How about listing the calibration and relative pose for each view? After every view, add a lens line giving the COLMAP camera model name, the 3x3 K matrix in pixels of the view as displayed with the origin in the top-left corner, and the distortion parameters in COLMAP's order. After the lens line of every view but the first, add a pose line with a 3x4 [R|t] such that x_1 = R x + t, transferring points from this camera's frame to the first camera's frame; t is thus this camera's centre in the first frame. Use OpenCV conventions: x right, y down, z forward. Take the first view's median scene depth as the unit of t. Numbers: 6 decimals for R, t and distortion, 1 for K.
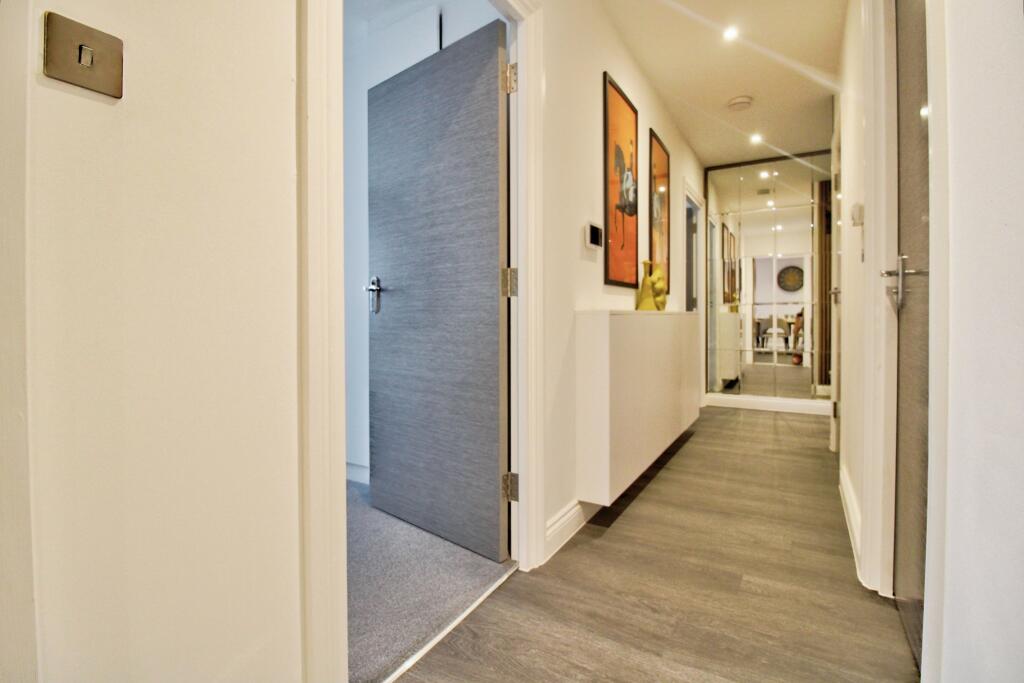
lens RADIAL K [[476.6, 0, 517.6], [0, 476.6, 318.7], [0, 0, 1]] dist [-0.000964, -0.011873]
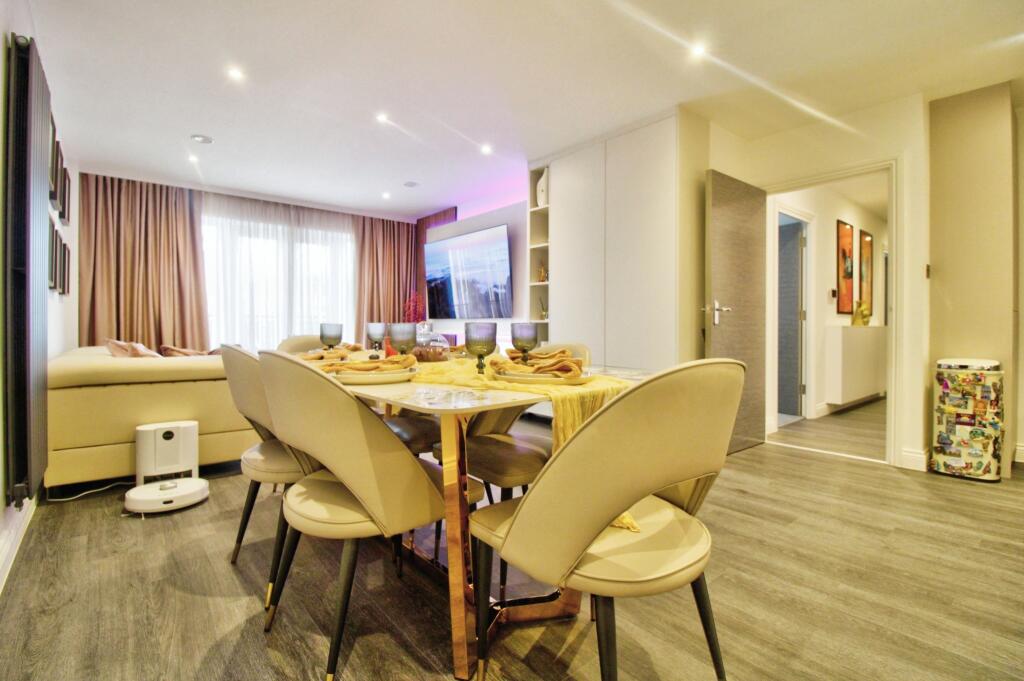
lens RADIAL K [[476.6, 0, 517.6], [0, 476.6, 317.7], [0, 0, 1]] dist [-0.000964, -0.011873]
pose [[0.942920, 0.011475, -0.332821, -0.424170], [-0.017517, 0.999732, -0.015159, 0.005398], [0.332558, 0.020124, 0.942868, -1.389733]]
